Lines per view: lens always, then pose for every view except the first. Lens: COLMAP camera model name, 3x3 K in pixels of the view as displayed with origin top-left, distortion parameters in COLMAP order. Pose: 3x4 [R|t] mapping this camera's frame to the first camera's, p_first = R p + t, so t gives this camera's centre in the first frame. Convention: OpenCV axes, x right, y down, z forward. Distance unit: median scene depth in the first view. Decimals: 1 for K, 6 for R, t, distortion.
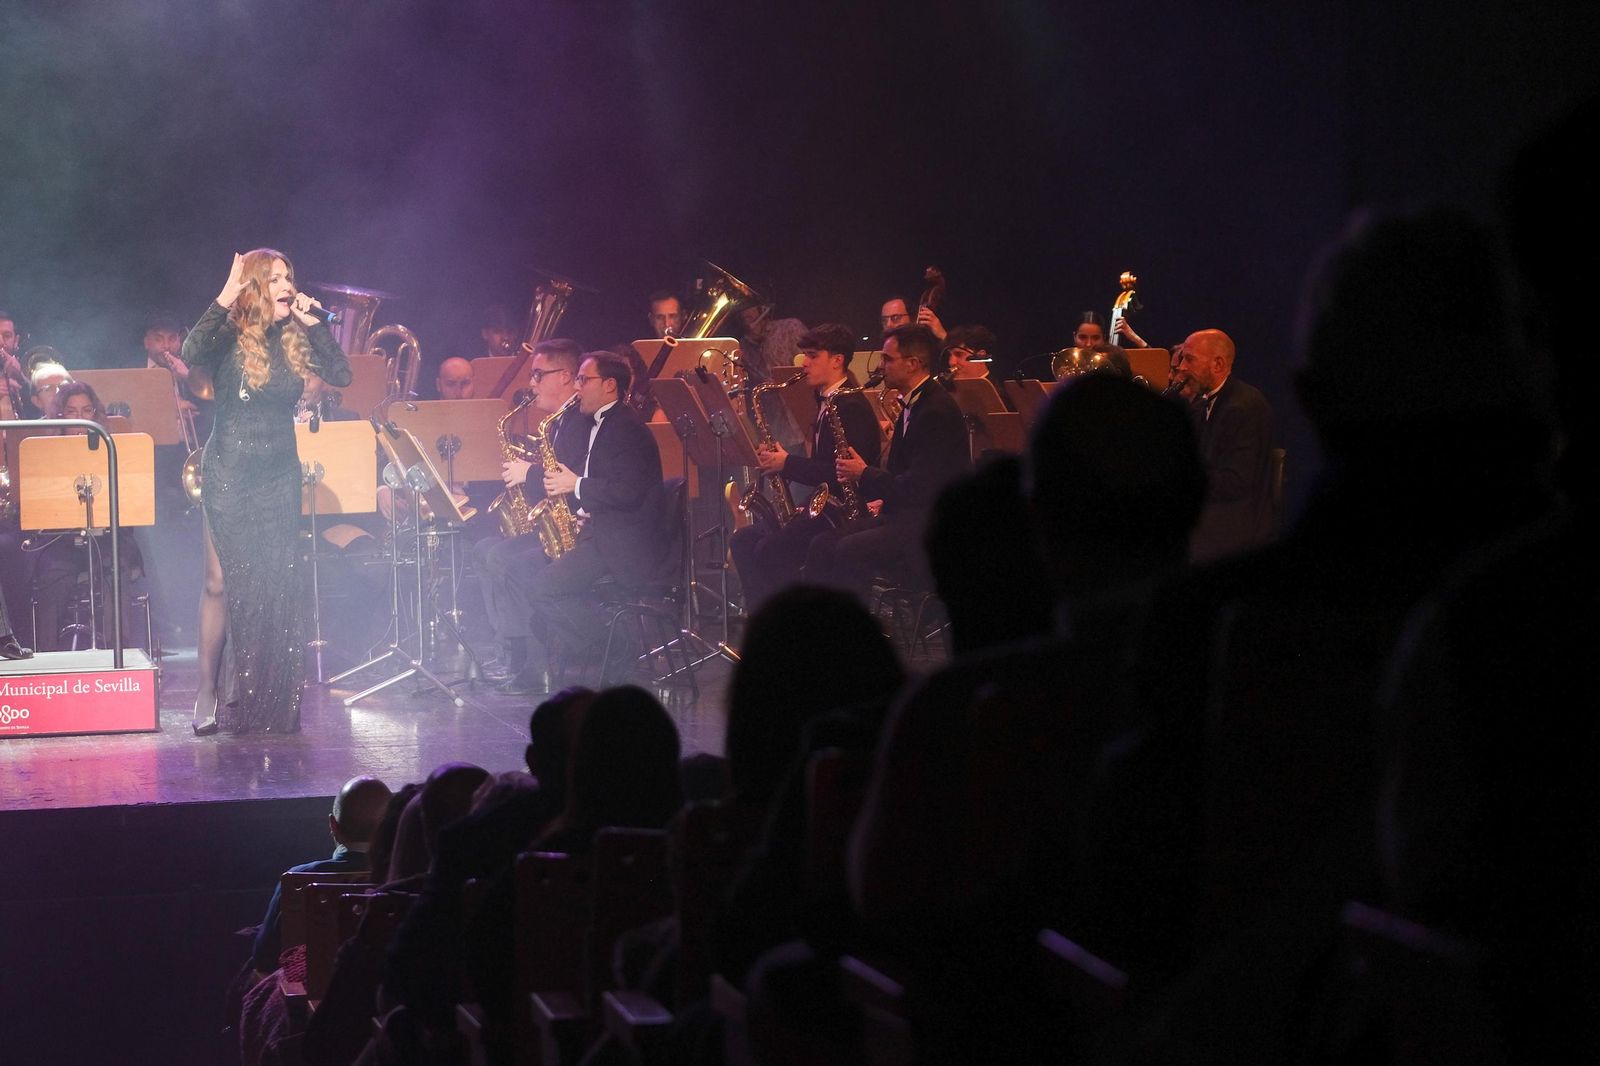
lens RADIAL K [[5393.2, 0, 800.0], [0, 5393.2, 533.0], [0, 0, 1]] dist [-0.098134, 2.525046]
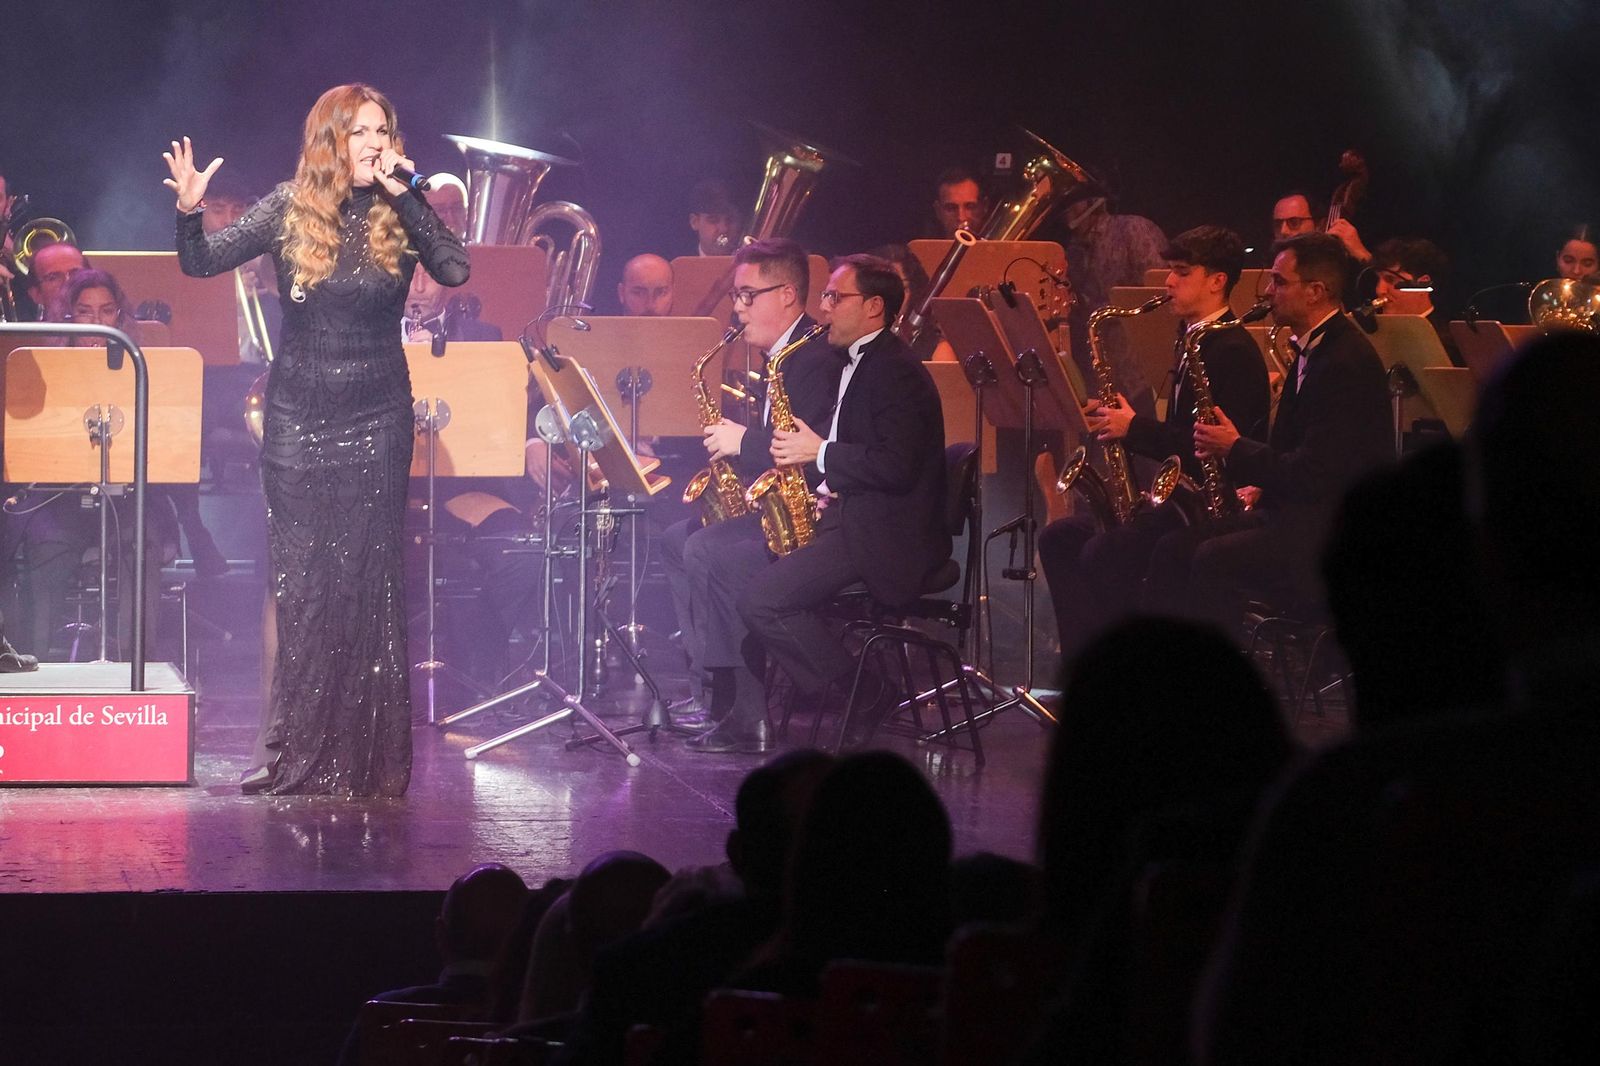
lens RADIAL K [[5393.2, 0, 800.0], [0, 5393.2, 533.0], [0, 0, 1]] dist [-0.098134, 2.525046]
pose [[0.998121, 0.041946, -0.044658, -0.012866], [-0.041117, 0.998968, 0.019313, -0.011392], [0.045422, -0.017441, 0.998816, 0.319313]]
